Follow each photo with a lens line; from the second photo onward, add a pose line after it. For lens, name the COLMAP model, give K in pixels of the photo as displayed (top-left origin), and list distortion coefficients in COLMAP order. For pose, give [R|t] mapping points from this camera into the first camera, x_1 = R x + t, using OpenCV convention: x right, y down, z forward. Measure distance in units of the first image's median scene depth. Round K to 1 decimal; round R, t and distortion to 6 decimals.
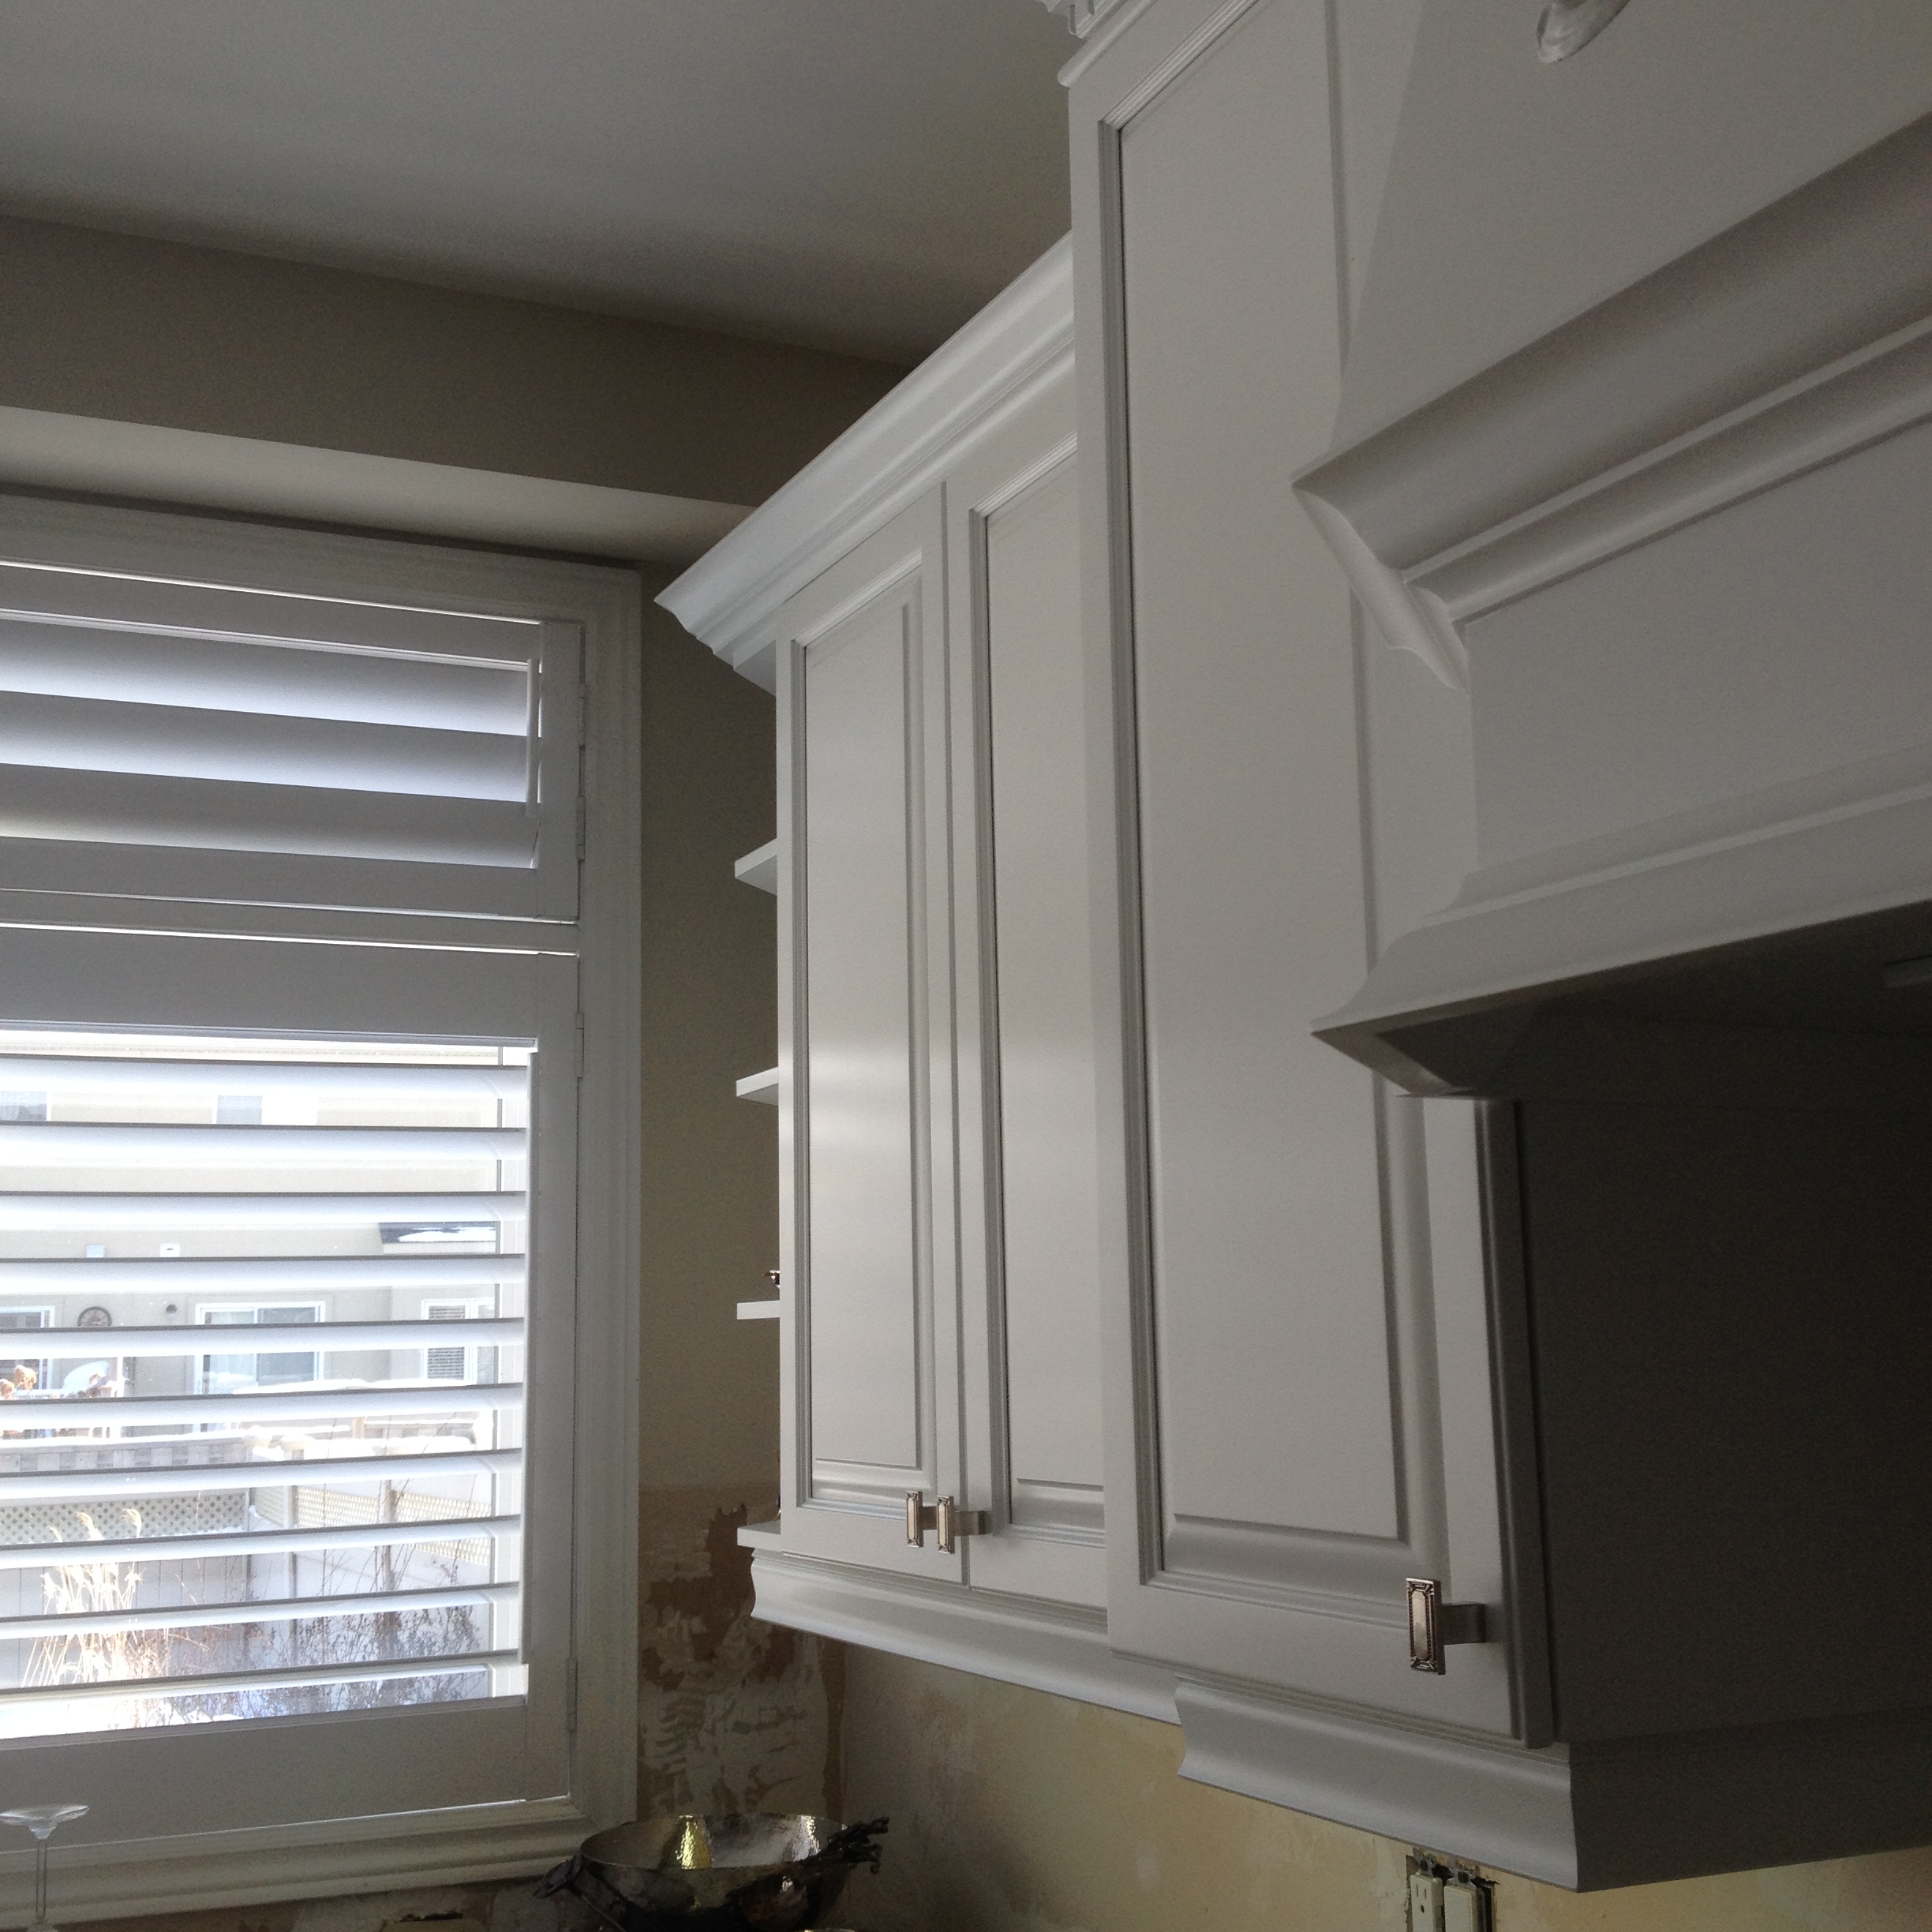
lens RADIAL K [[2443.6, 0, 966.0], [0, 2443.6, 966.0], [0, 0, 1]] dist [0.155178, -0.294622]
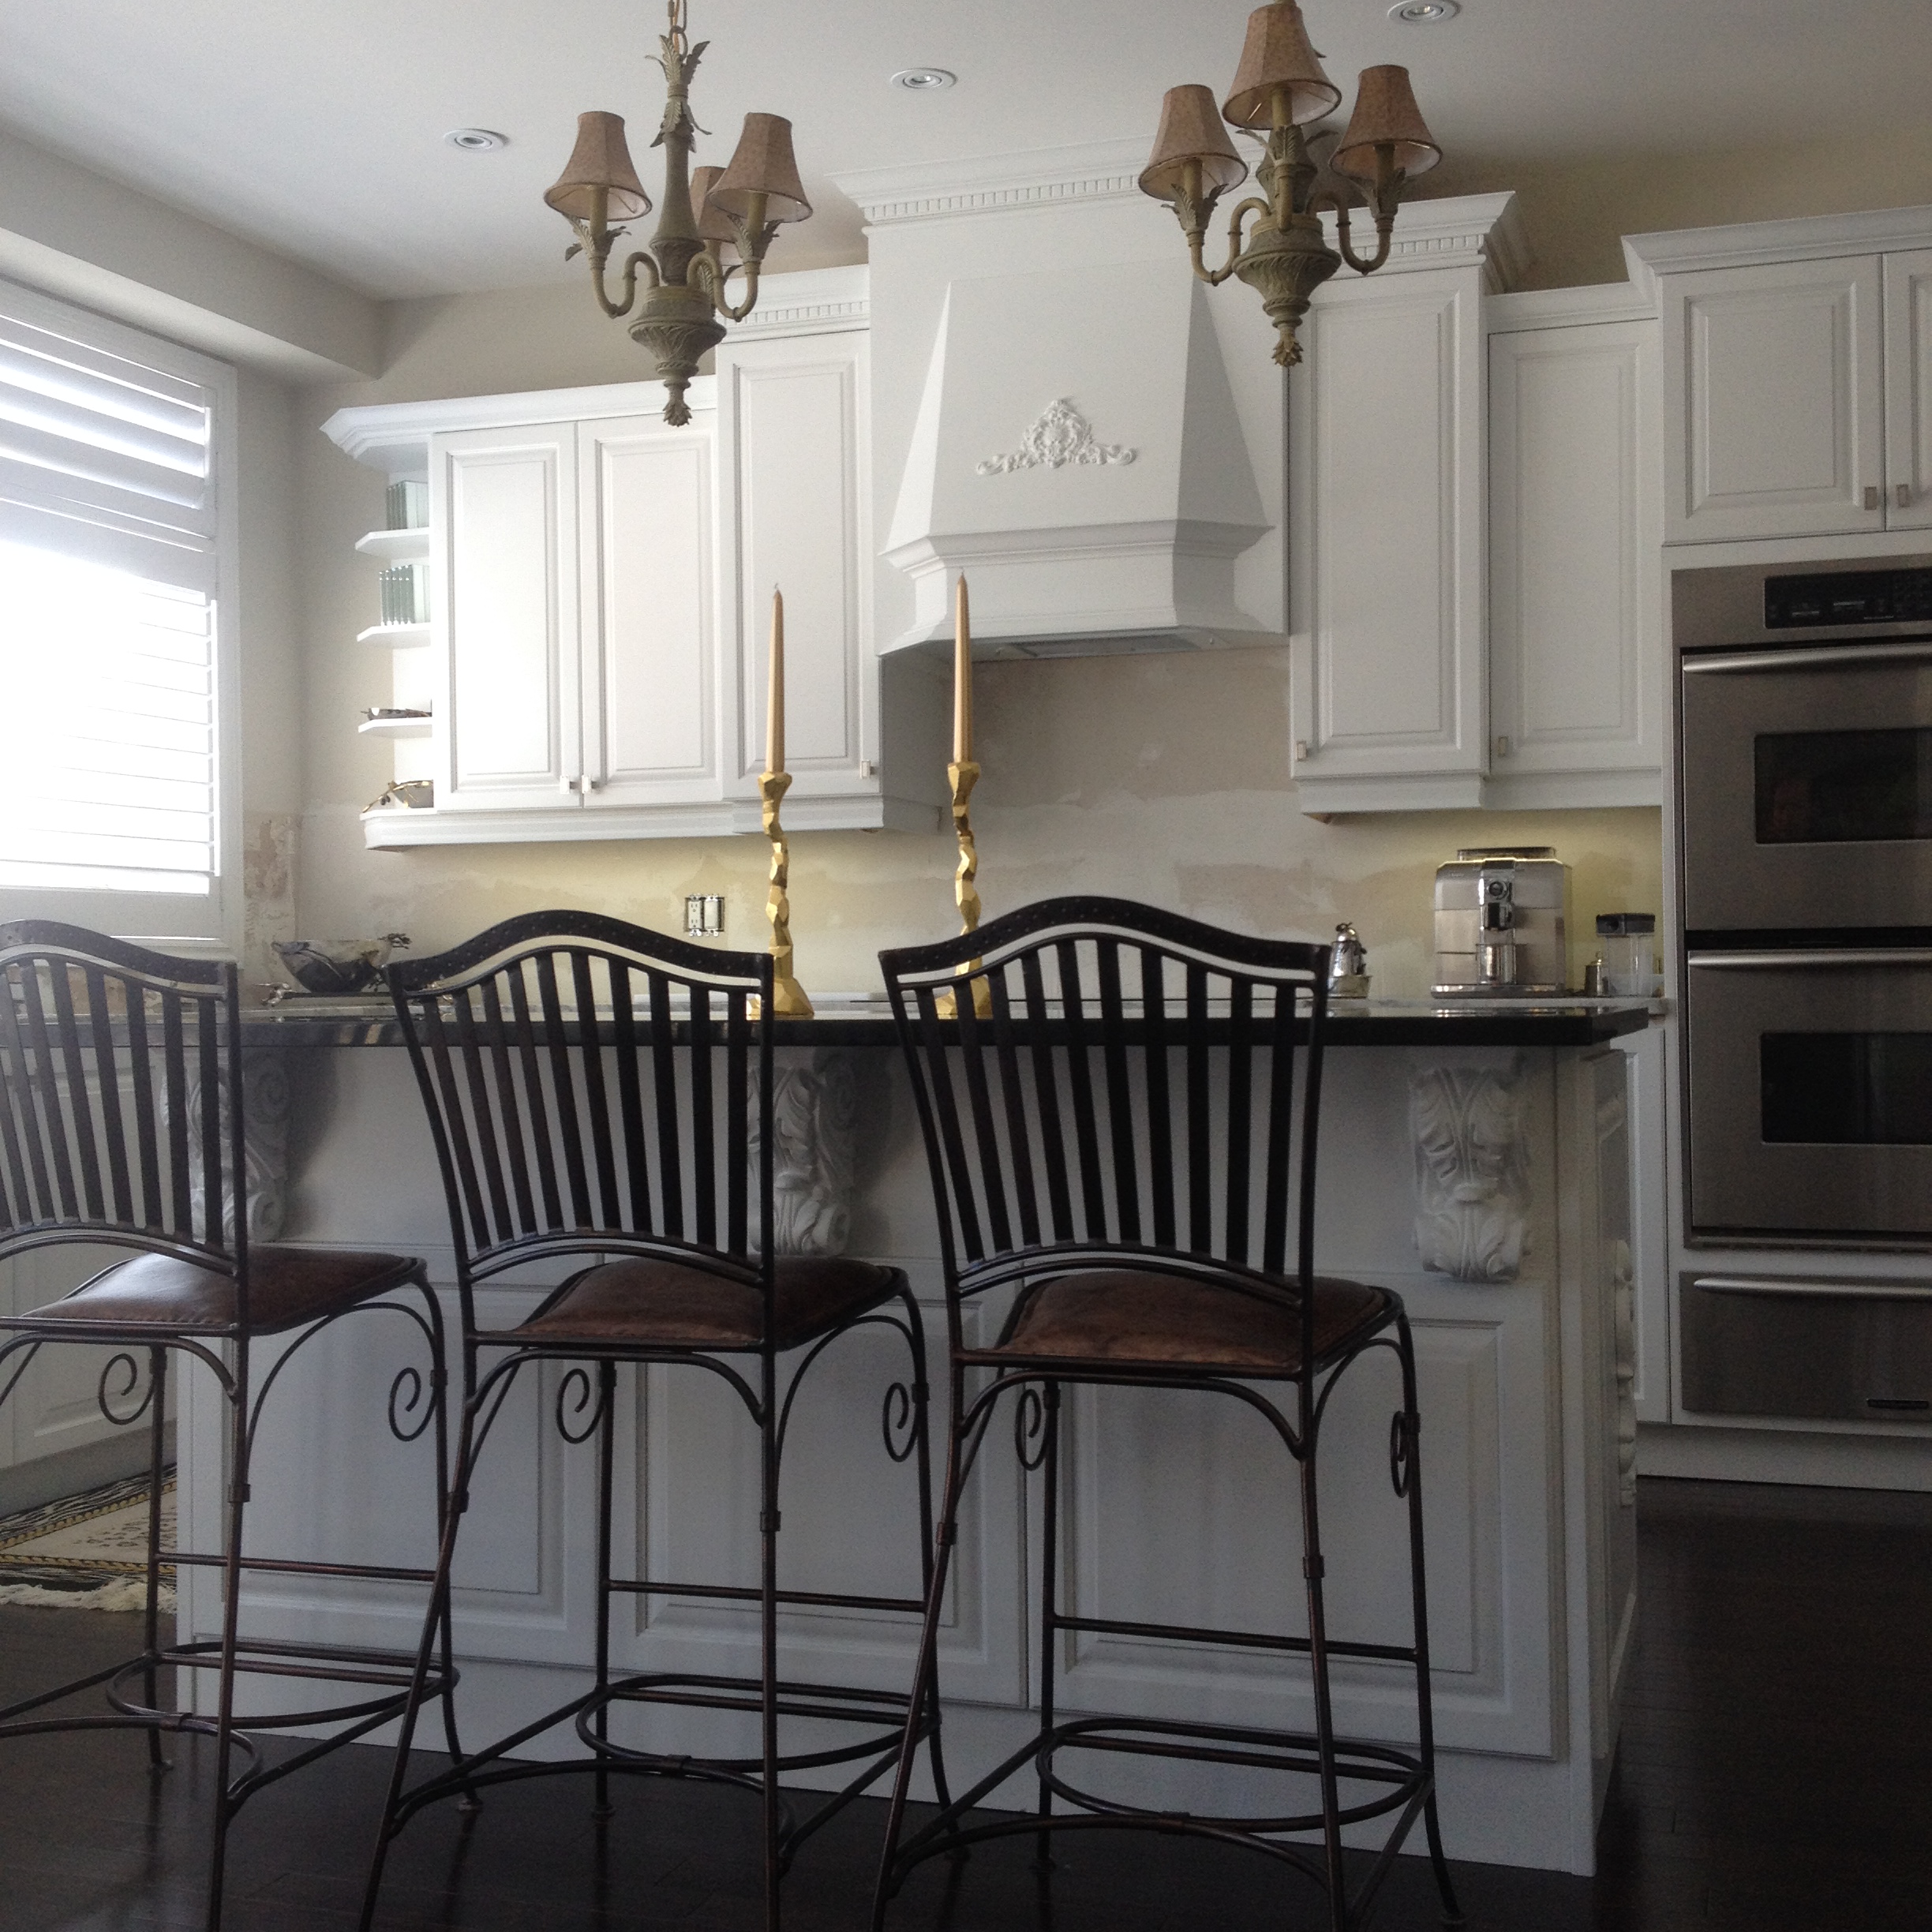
lens RADIAL K [[2452.8, 0, 955.6], [0, 2452.8, 939.4], [0, 0, 1]] dist [0.193293, -0.450959]
pose [[0.696829, 0.021412, 0.716918, -1.308424], [-0.105495, 0.991743, 0.072918, 0.103924], [-0.709437, -0.126443, 0.693334, -1.020630]]
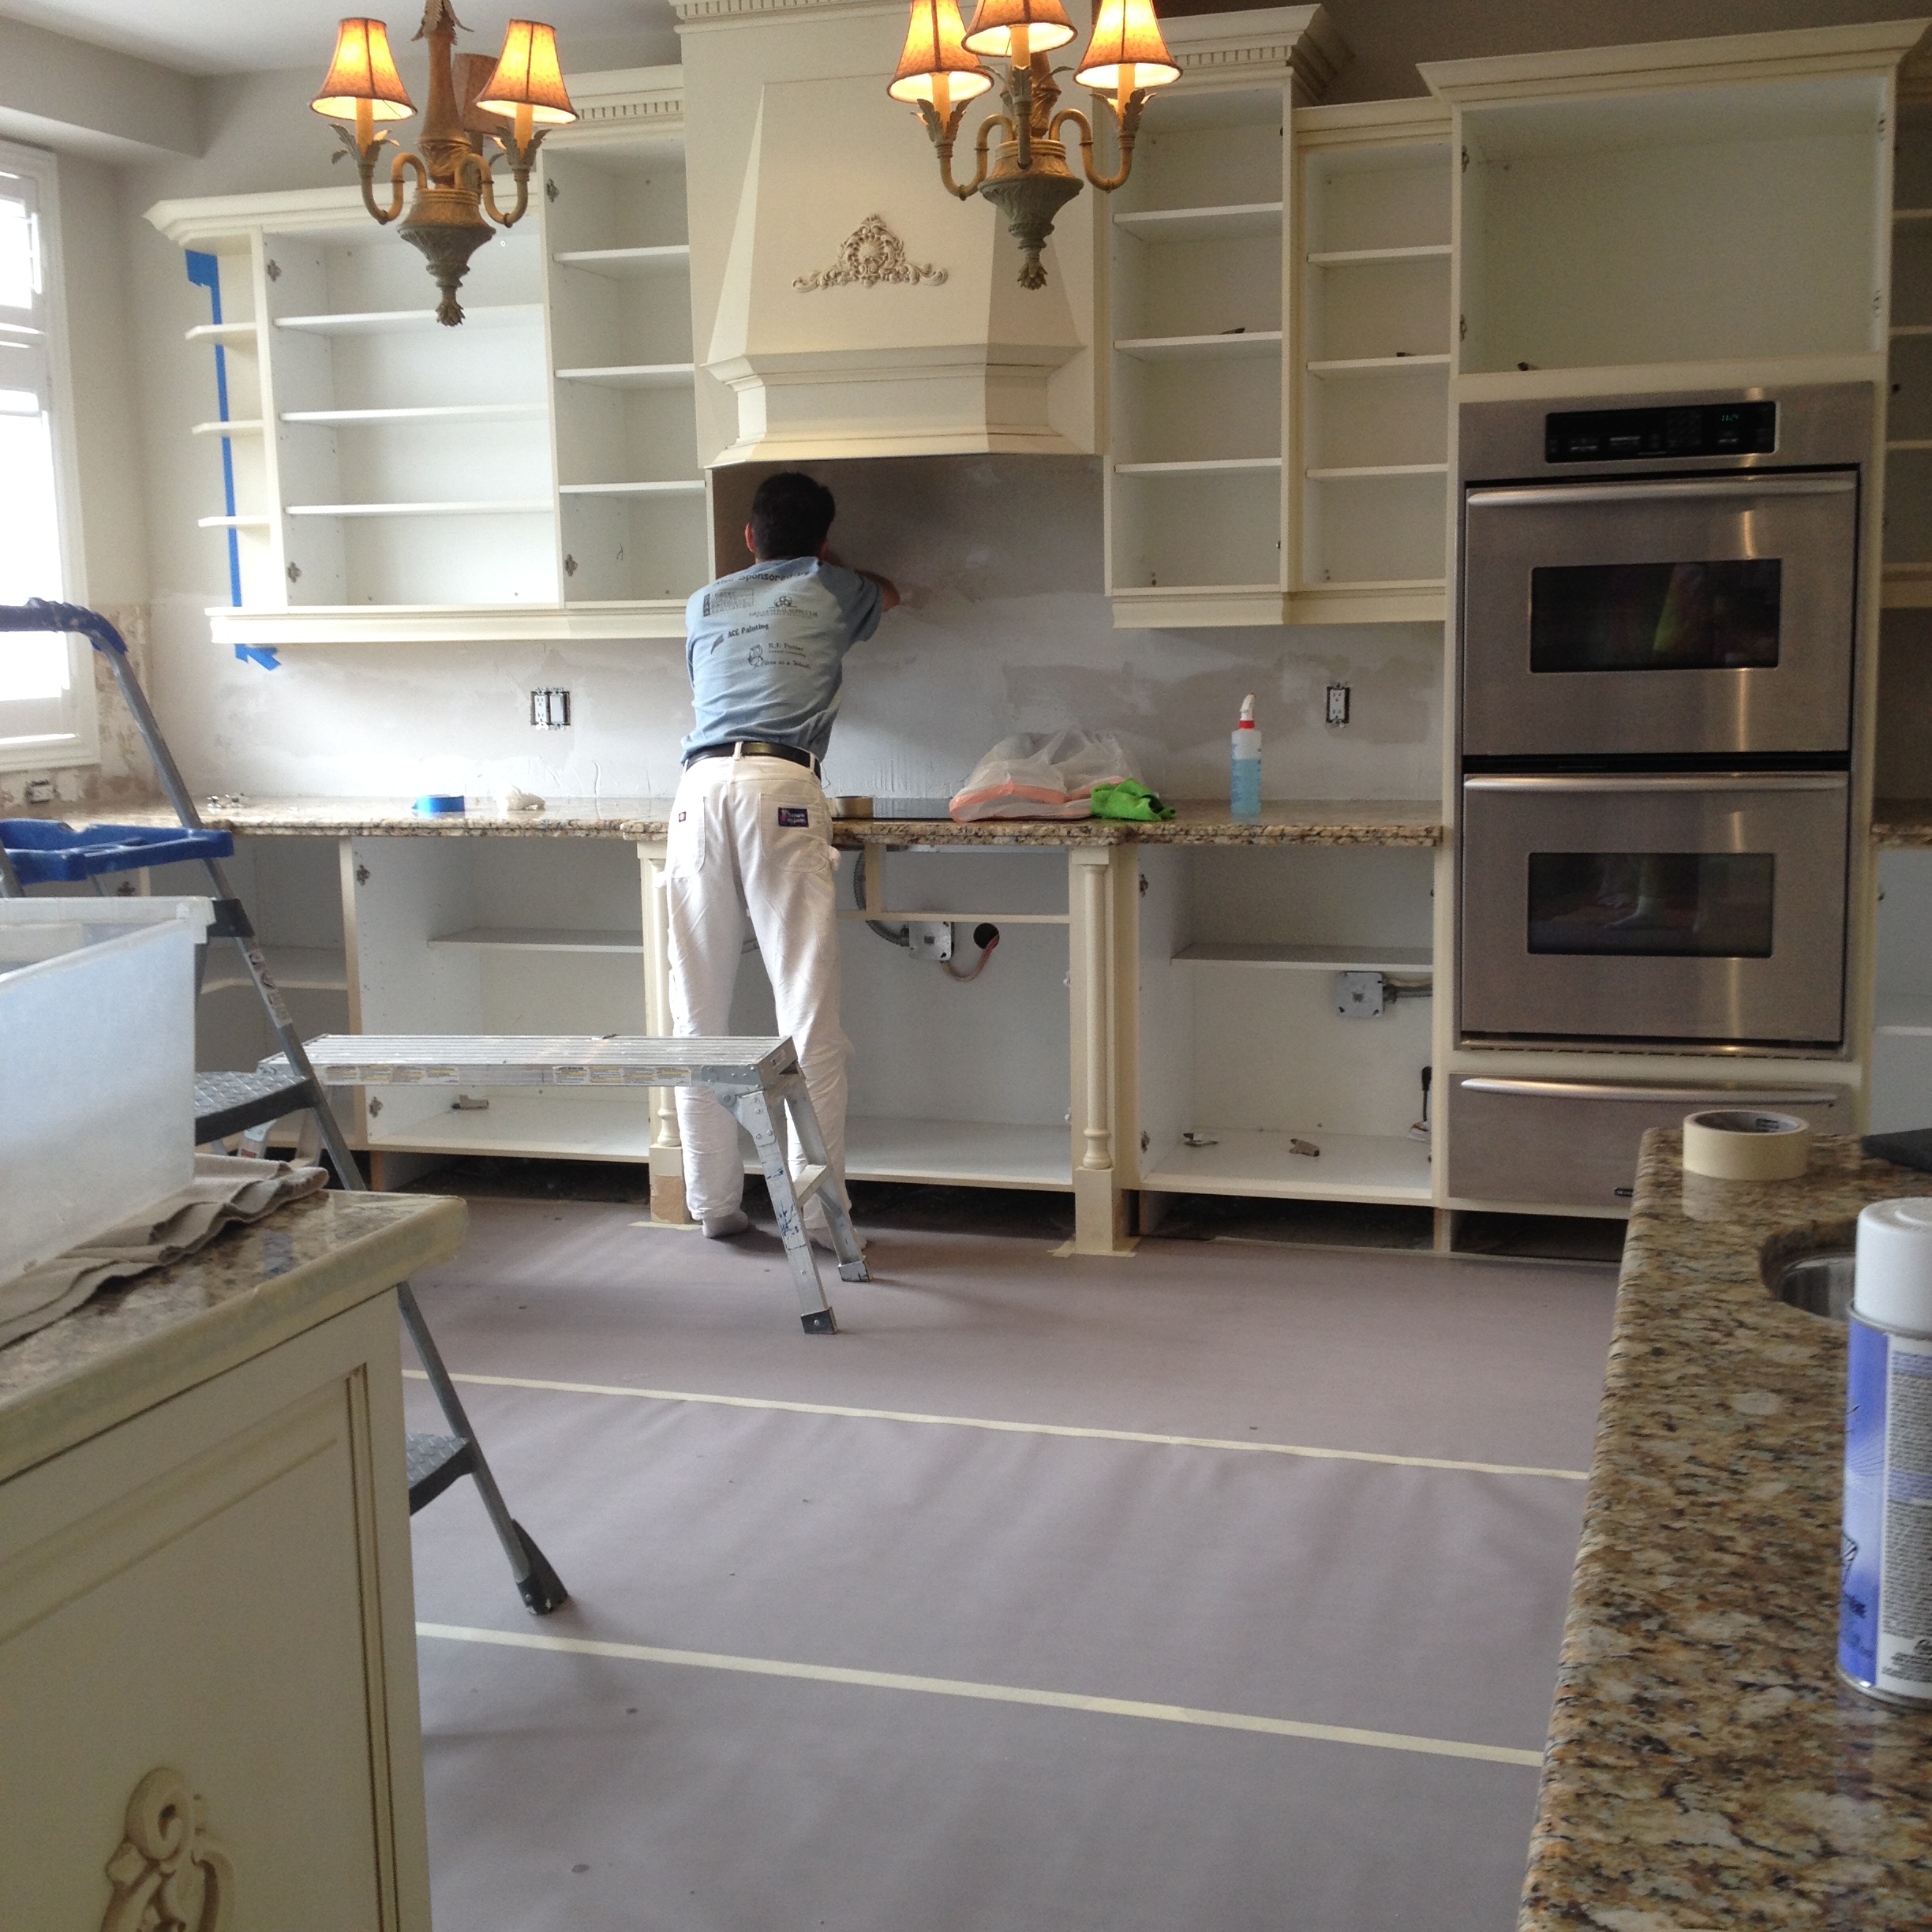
lens RADIAL K [[2452.8, 0, 955.6], [0, 2452.8, 939.4], [0, 0, 1]] dist [0.193293, -0.450959]
pose [[0.680762, -0.094115, 0.726433, -1.298467], [-0.098003, 0.971093, 0.217654, -0.060114], [-0.725919, -0.219364, 0.651860, -1.124896]]
